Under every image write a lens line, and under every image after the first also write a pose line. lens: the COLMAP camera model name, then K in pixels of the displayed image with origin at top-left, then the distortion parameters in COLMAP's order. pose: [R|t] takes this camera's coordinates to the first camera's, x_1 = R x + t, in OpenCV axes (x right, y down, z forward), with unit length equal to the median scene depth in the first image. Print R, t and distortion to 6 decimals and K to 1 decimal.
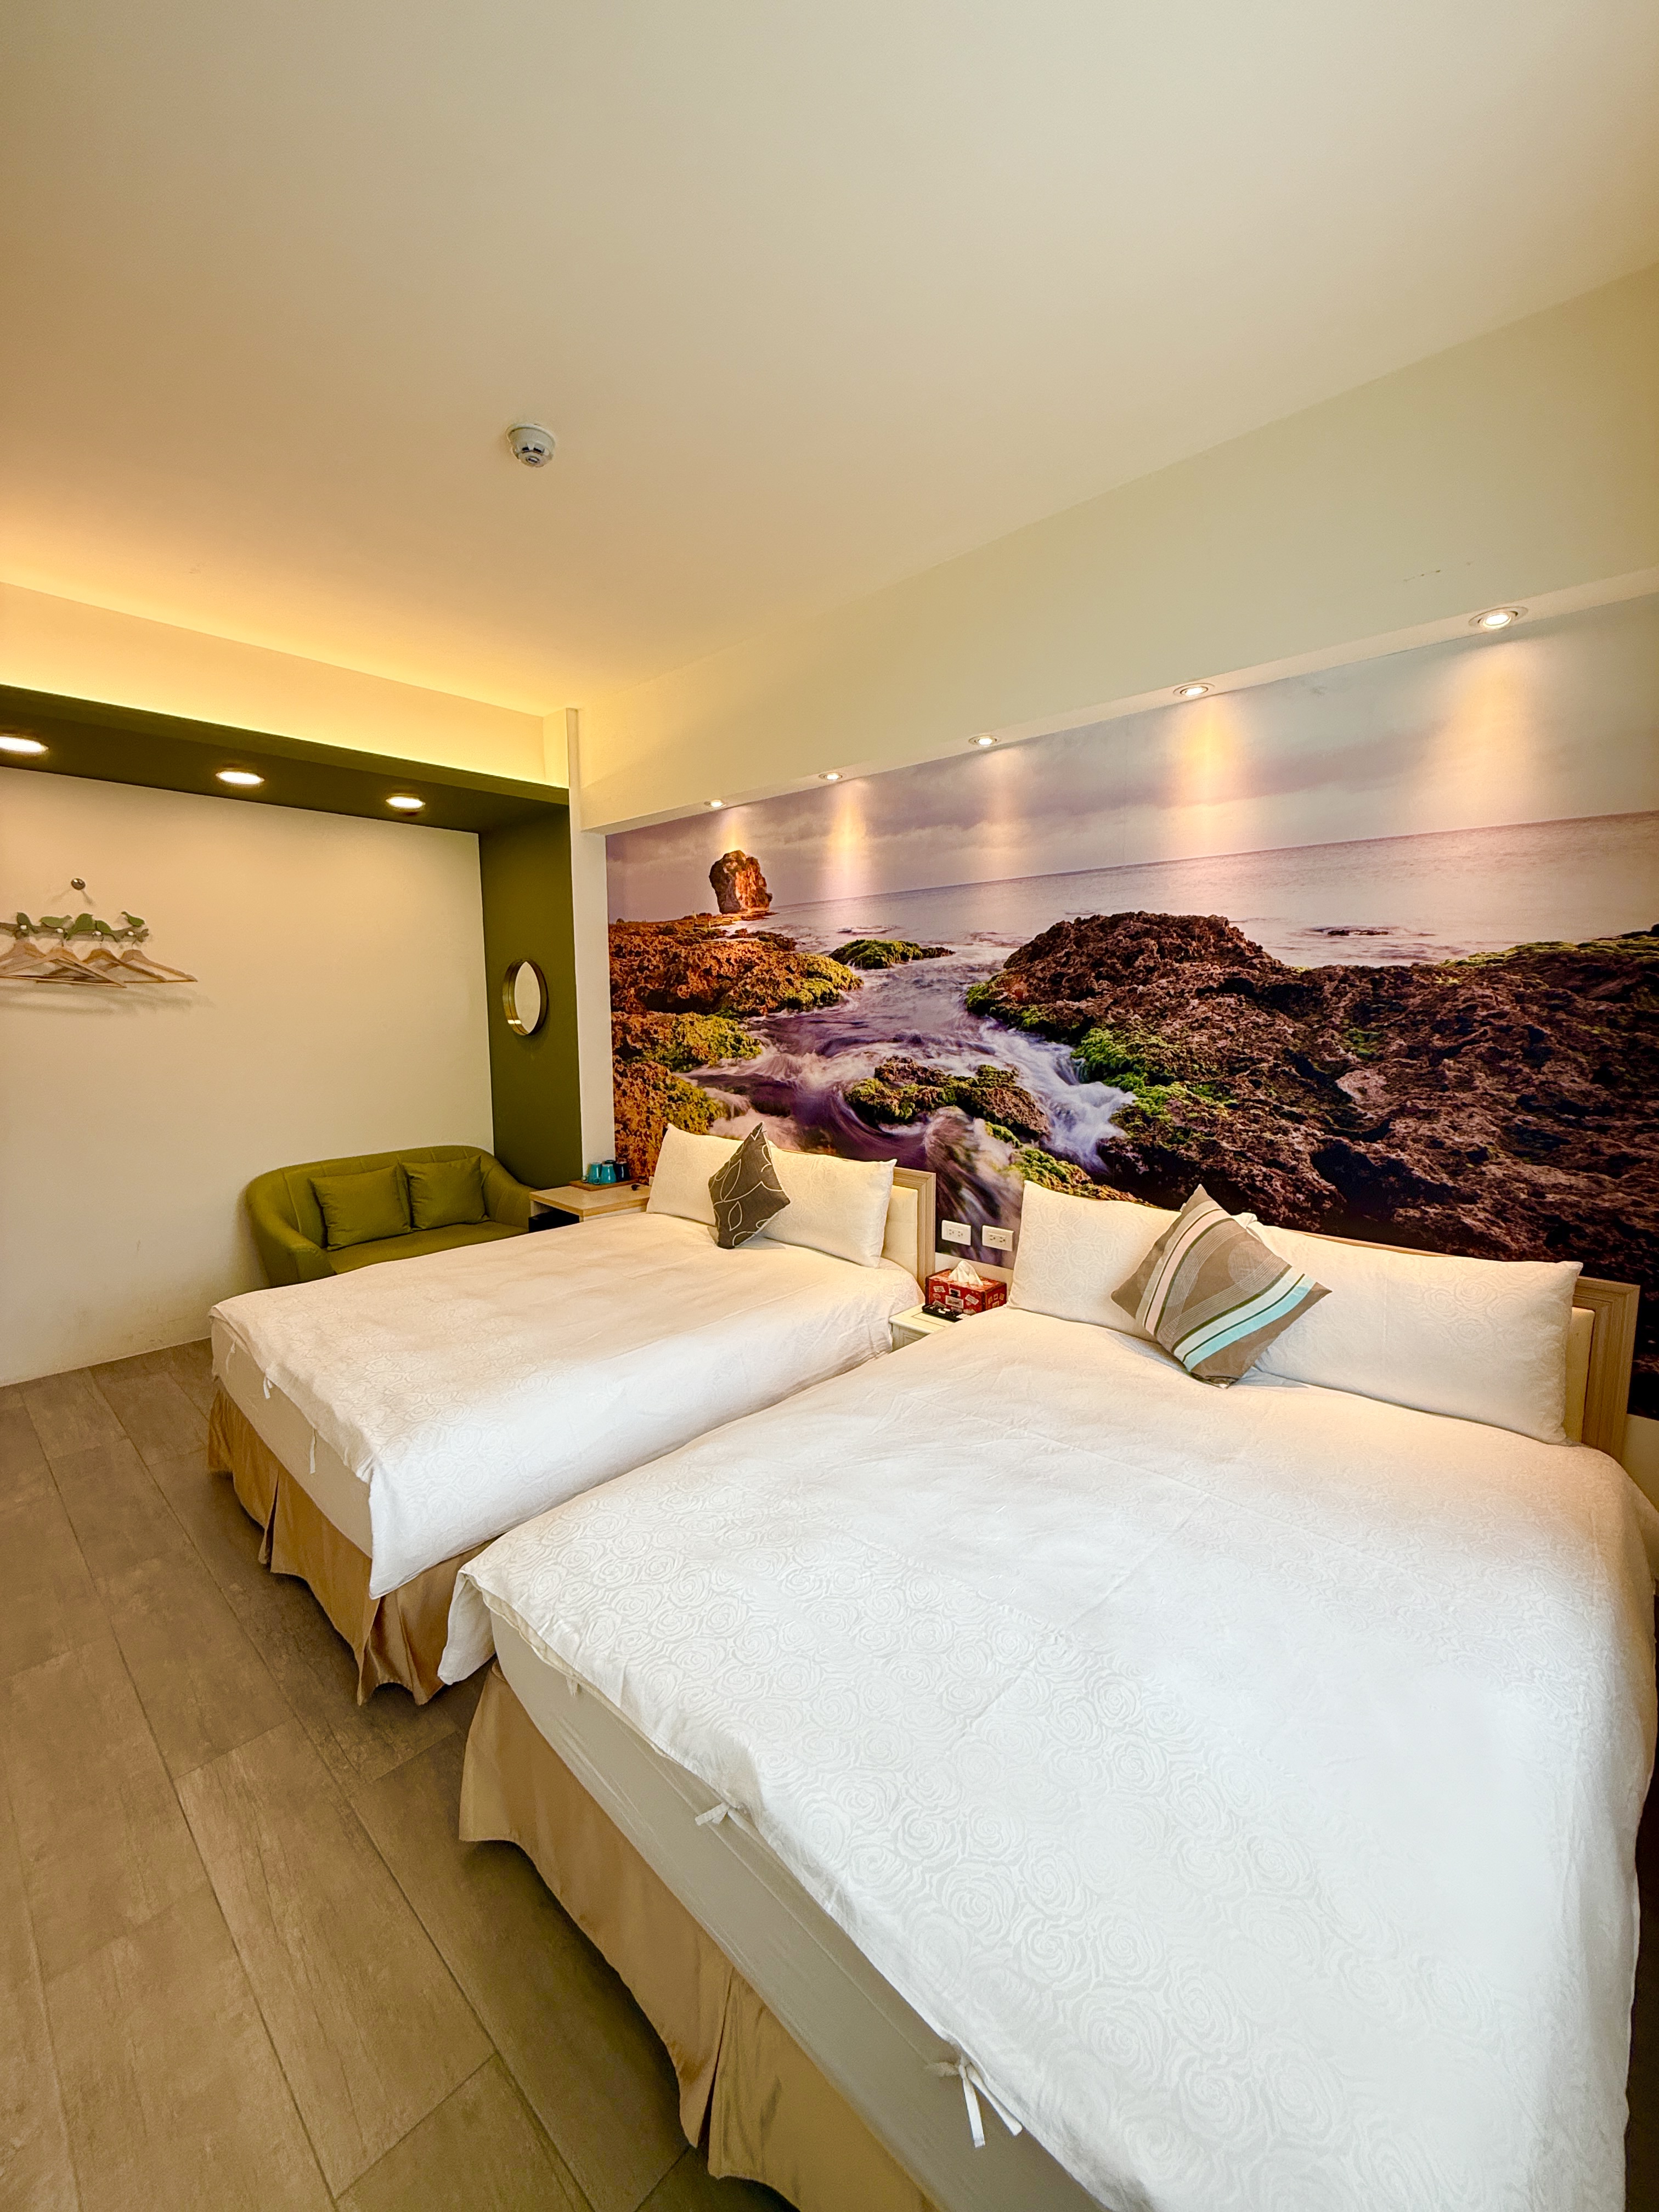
lens RADIAL K [[883.3, 0, 834.2], [0, 883.3, 1102.6], [0, 0, 1]] dist [-0.000640, 0.000315]
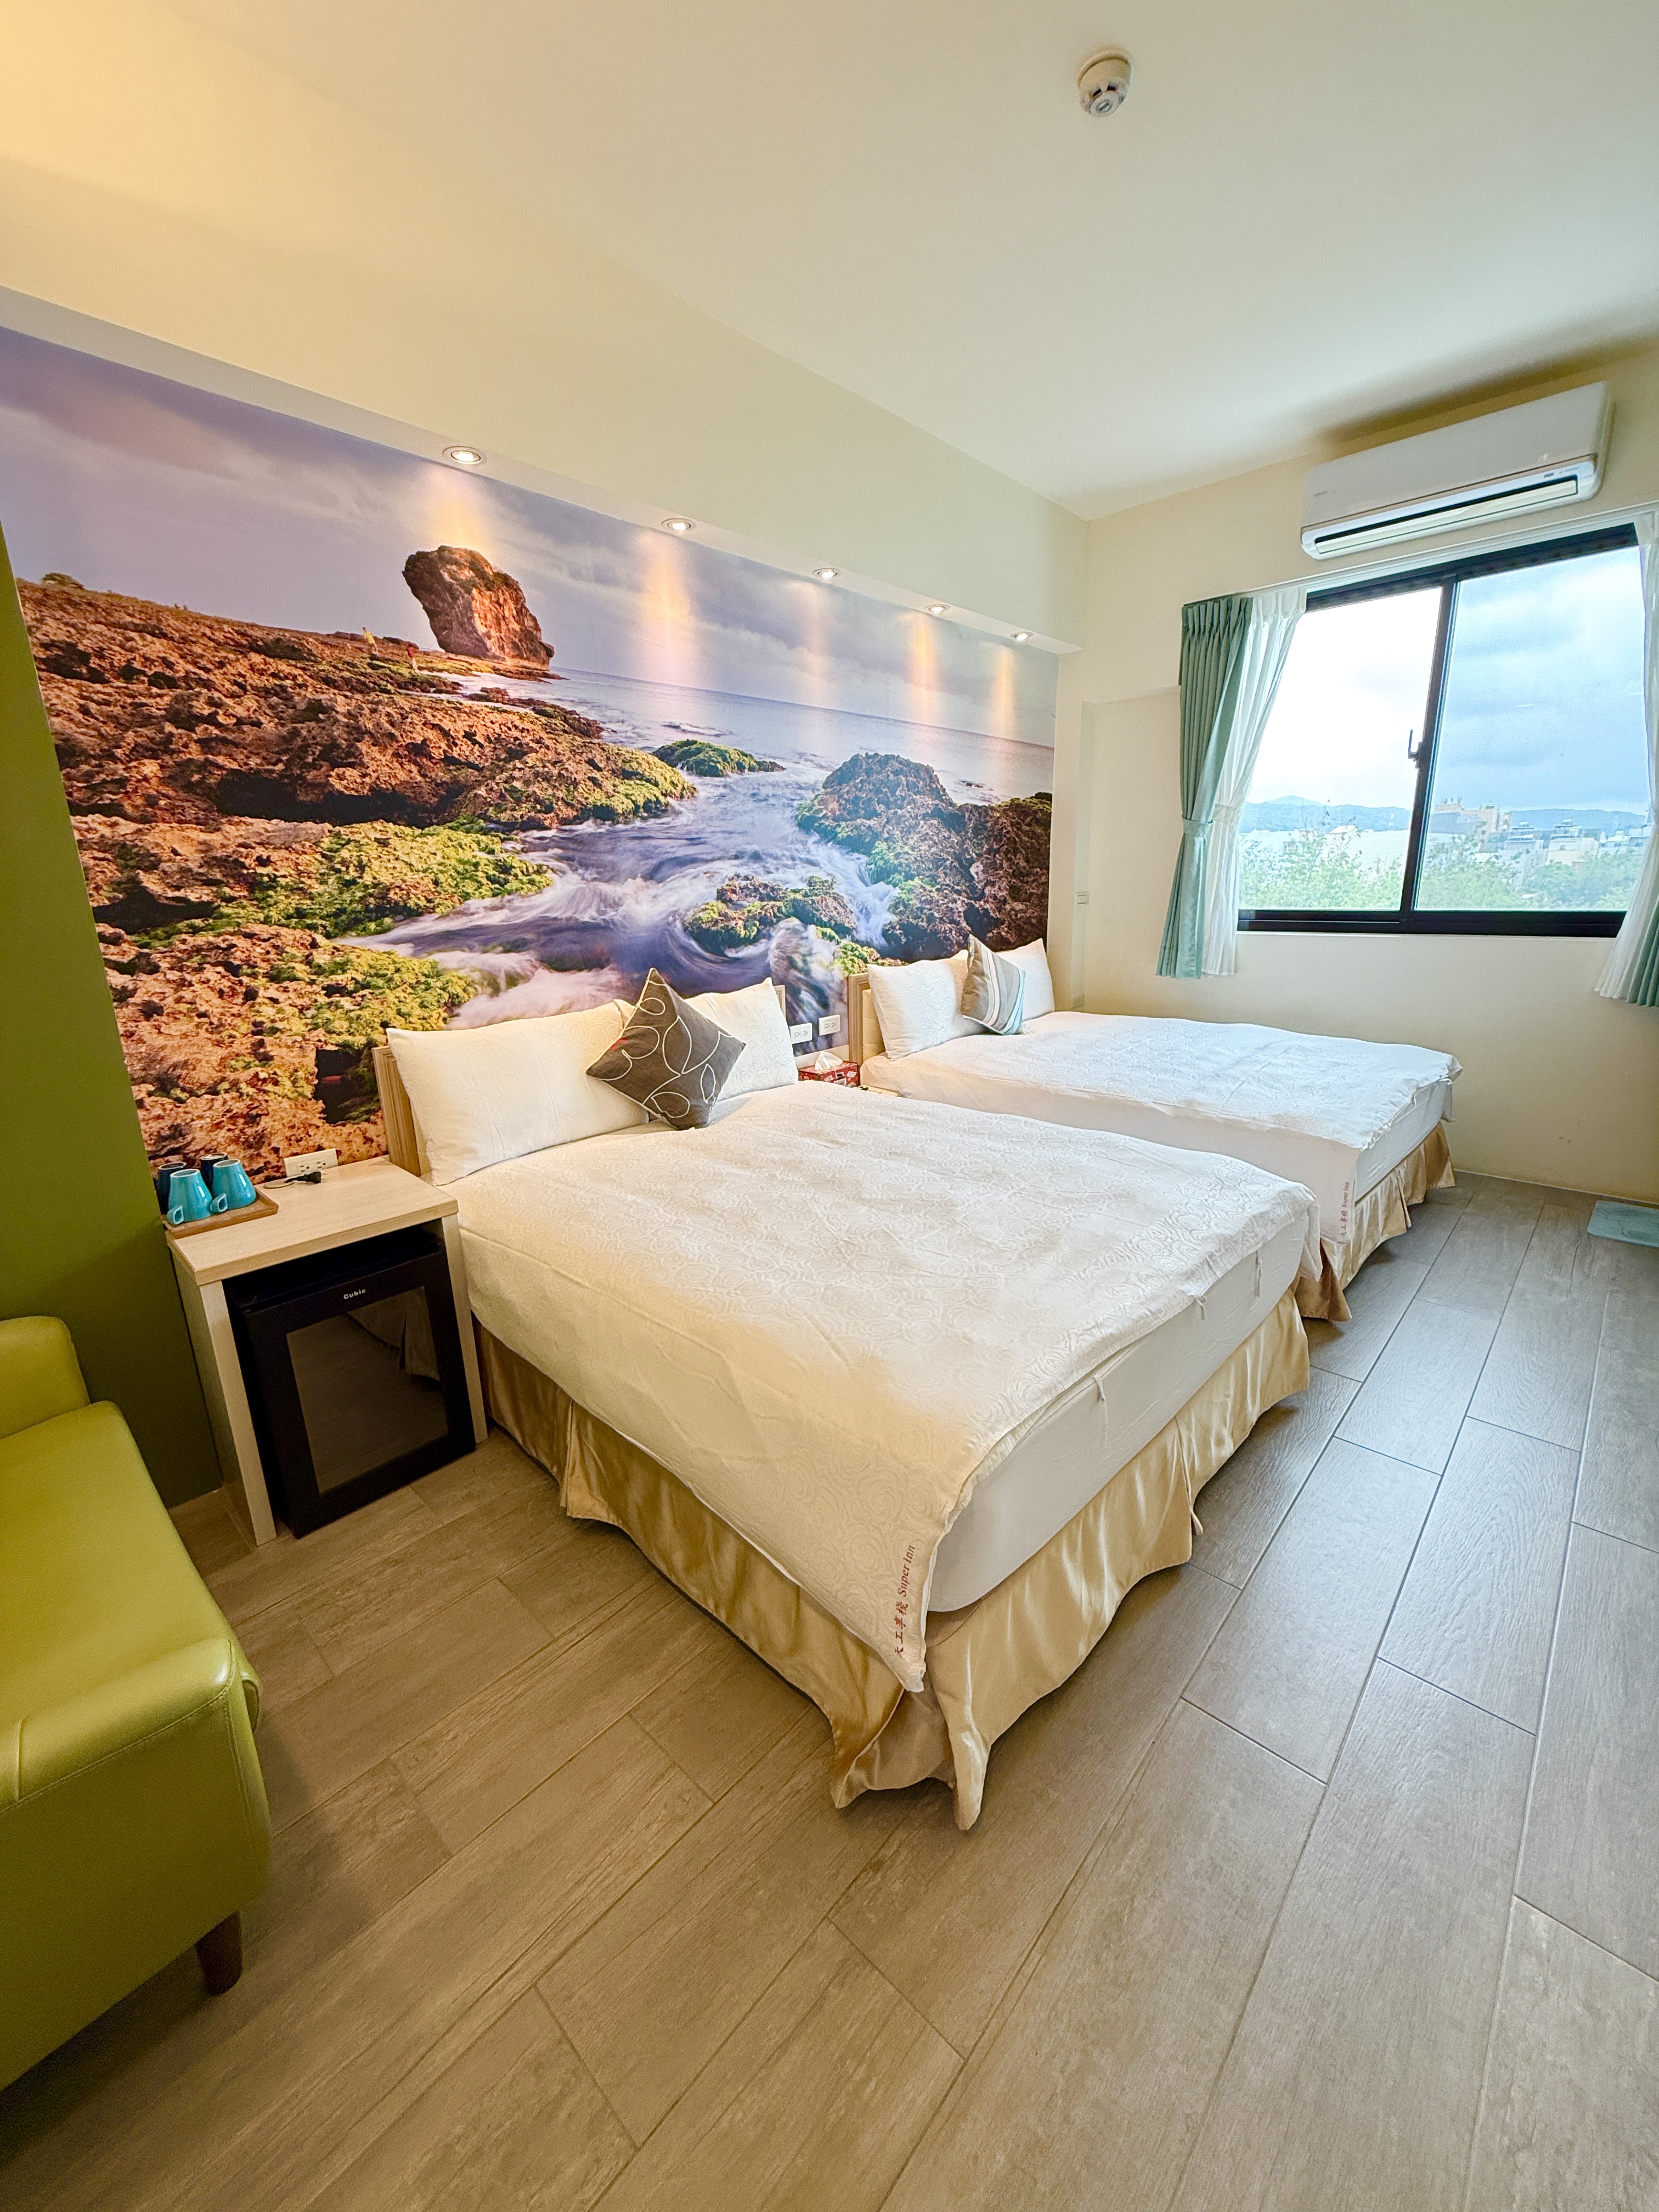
lens RADIAL K [[883.3, 0, 834.2], [0, 883.3, 1102.6], [0, 0, 1]] dist [-0.000640, 0.000315]
pose [[-0.000451, -0.249928, 0.968264, -0.875658], [0.140654, 0.958623, 0.247505, -0.035358], [-0.990059, 0.136302, 0.034721, 0.848572]]
